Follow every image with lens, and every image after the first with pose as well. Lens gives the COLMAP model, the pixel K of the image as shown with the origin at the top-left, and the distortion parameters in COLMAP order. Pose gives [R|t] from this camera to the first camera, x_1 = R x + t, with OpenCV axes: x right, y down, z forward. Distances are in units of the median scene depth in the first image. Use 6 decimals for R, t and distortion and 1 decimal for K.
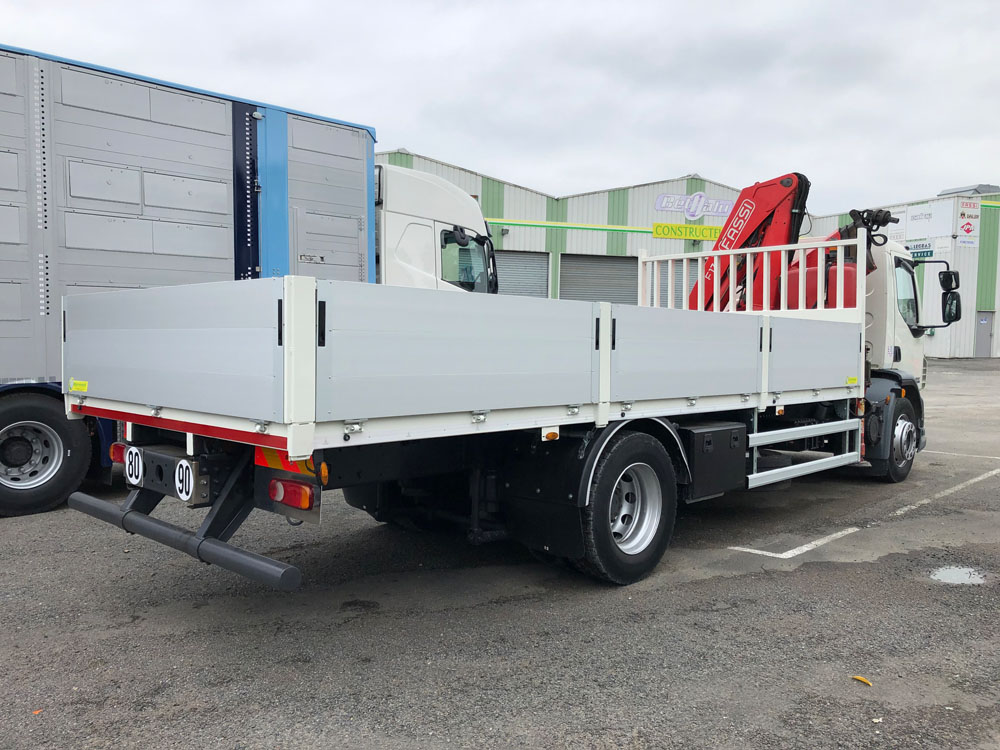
lens RADIAL K [[827.6, 0, 494.2], [0, 827.6, 371.9], [0, 0, 1]] dist [0.008586, 0.019031]
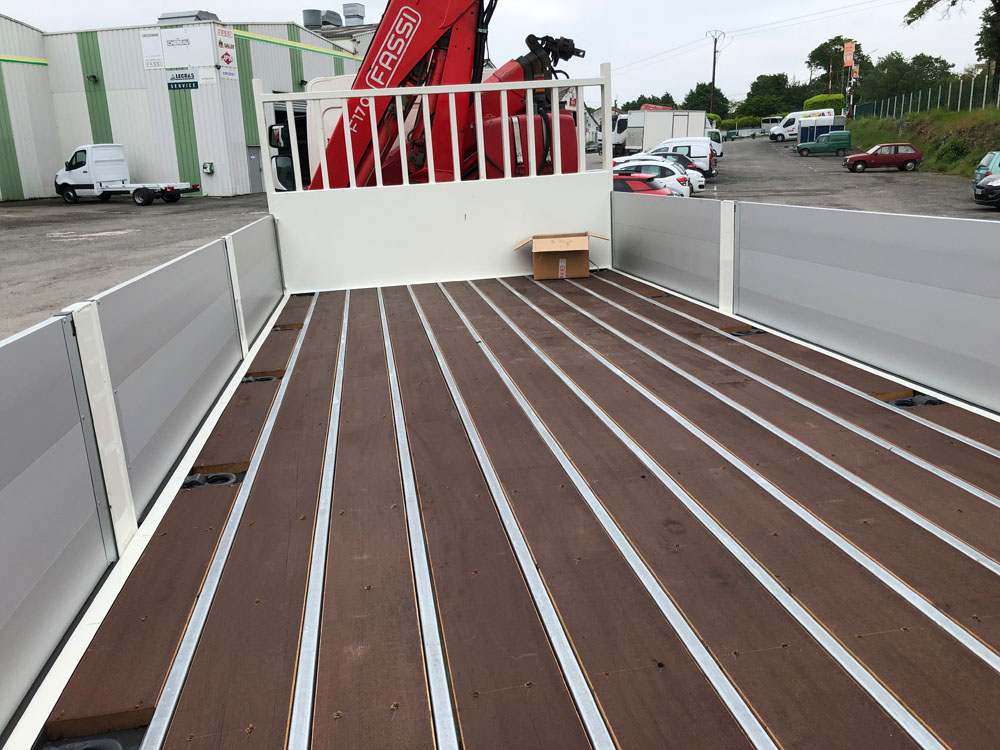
lens RADIAL K [[827.6, 0, 497.2], [0, 827.6, 372.3], [0, 0, 1]] dist [0.008586, 0.019031]
pose [[0.613460, -0.236991, 0.753328, -0.214727], [0.085761, 0.968261, 0.234769, -0.073665], [-0.785055, -0.079415, 0.614314, 0.506651]]
